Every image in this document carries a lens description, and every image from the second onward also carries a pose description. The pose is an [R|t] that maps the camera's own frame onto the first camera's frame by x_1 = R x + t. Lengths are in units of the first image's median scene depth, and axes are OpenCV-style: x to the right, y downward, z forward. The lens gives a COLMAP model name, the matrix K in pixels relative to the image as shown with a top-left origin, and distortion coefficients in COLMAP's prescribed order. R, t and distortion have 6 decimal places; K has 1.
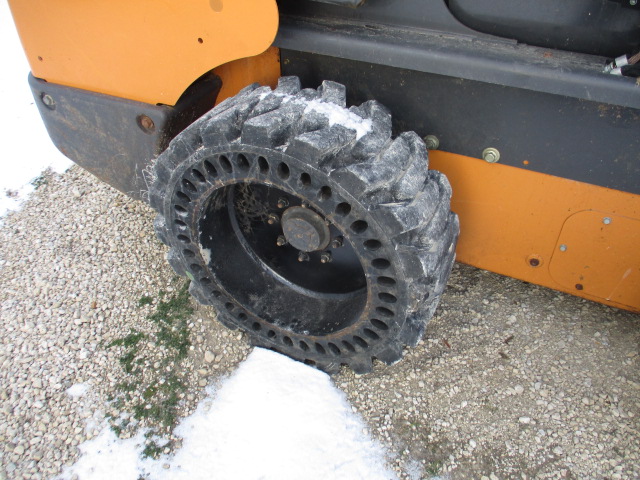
lens RADIAL K [[535.3, 0, 319.9], [0, 535.3, 237.7], [0, 0, 1]] dist [-0.027309, -0.006315]
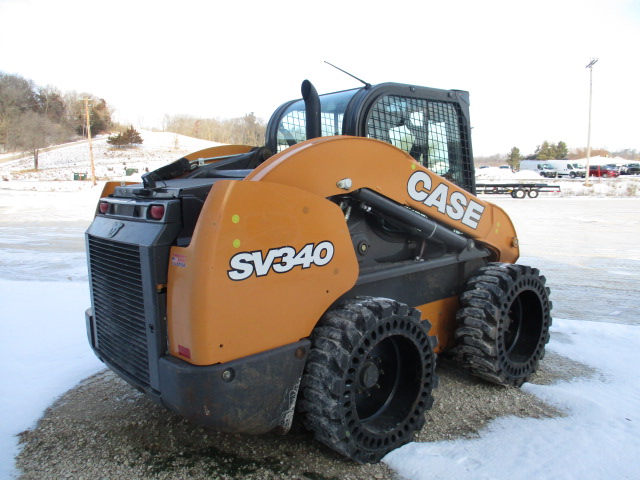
lens RADIAL K [[535.3, 0, 318.8], [0, 535.3, 239.7], [0, 0, 1]] dist [-0.027309, -0.006315]
pose [[0.407432, -0.114916, 0.905977, -1.731210], [0.601684, 0.780074, -0.171640, -0.166046], [-0.687005, 0.615043, 0.386970, 0.100887]]
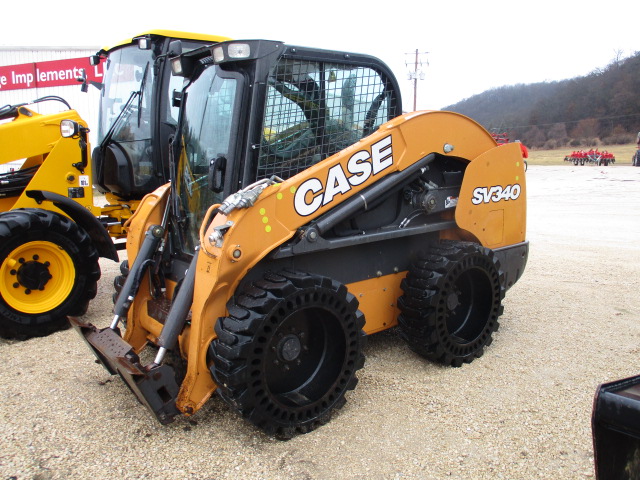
lens RADIAL K [[535.3, 0, 319.8], [0, 535.3, 238.0], [0, 0, 1]] dist [-0.027309, -0.006315]
pose [[0.444995, -0.142298, 0.884156, -2.954495], [0.582820, 0.795614, -0.165285, -0.360450], [-0.679927, 0.588854, 0.436978, 0.414687]]
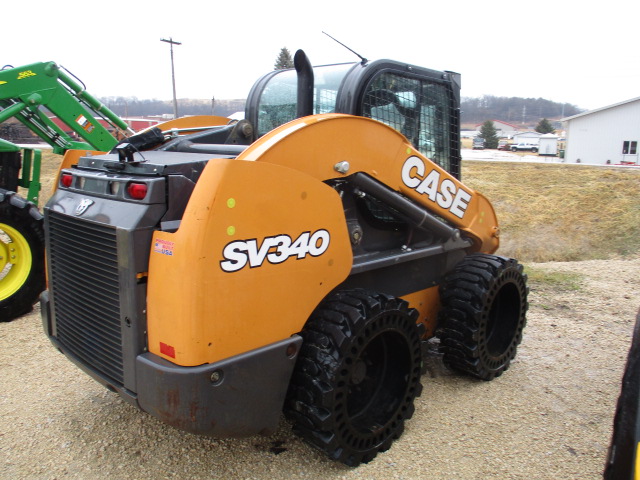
lens RADIAL K [[535.3, 0, 320.0], [0, 535.3, 240.9], [0, 0, 1]] dist [-0.027309, -0.006315]
pose [[0.313215, -0.148108, 0.938062, -1.652513], [0.584187, 0.808819, -0.067356, -0.311400], [-0.748747, 0.569100, 0.339857, 0.239503]]
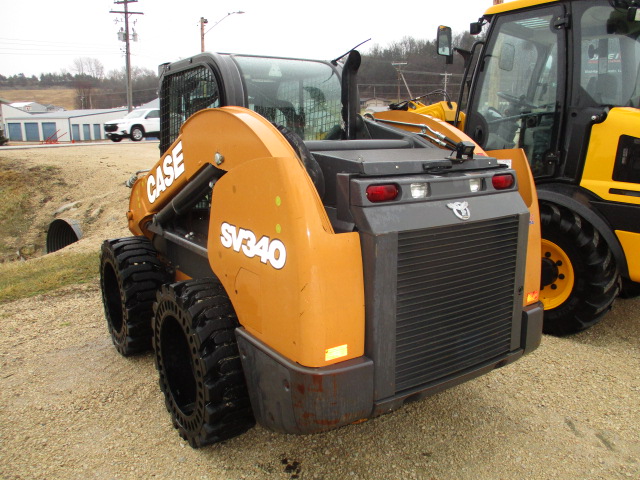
lens RADIAL K [[535.3, 0, 318.9], [0, 535.3, 237.4], [0, 0, 1]] dist [-0.027309, -0.006315]
pose [[0.858260, 0.104581, -0.502447, 0.548979], [-0.328367, 0.864297, -0.381005, 0.022806], [0.394418, 0.491989, 0.776133, -0.240259]]
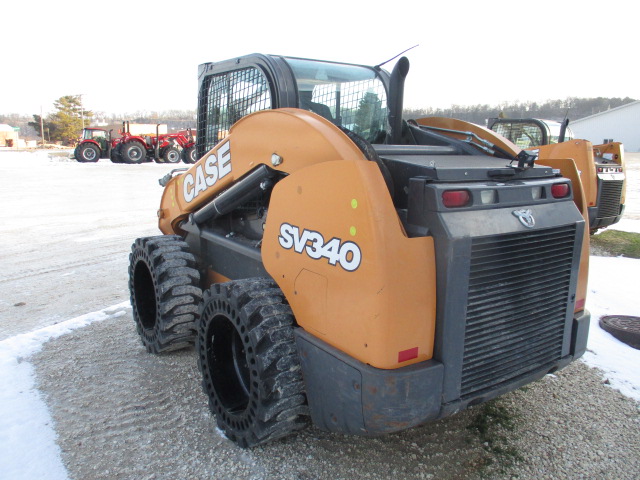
lens RADIAL K [[535.3, 0, 317.7], [0, 535.3, 241.0], [0, 0, 1]] dist [-0.027309, -0.006315]
pose [[0.865697, 0.126907, -0.484214, 0.371069], [-0.342967, 0.854975, -0.389091, 0.102307], [0.364612, 0.502905, 0.783674, -0.327203]]
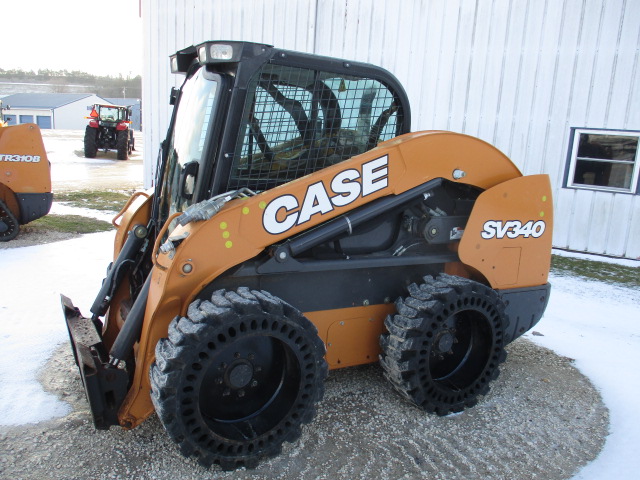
lens RADIAL K [[535.3, 0, 323.6], [0, 535.3, 241.2], [0, 0, 1]] dist [-0.027309, -0.006315]
pose [[0.565660, -0.088289, 0.819899, -2.641424], [0.466214, 0.854345, -0.229649, -0.269874], [-0.680201, 0.512151, 0.524430, 0.215356]]
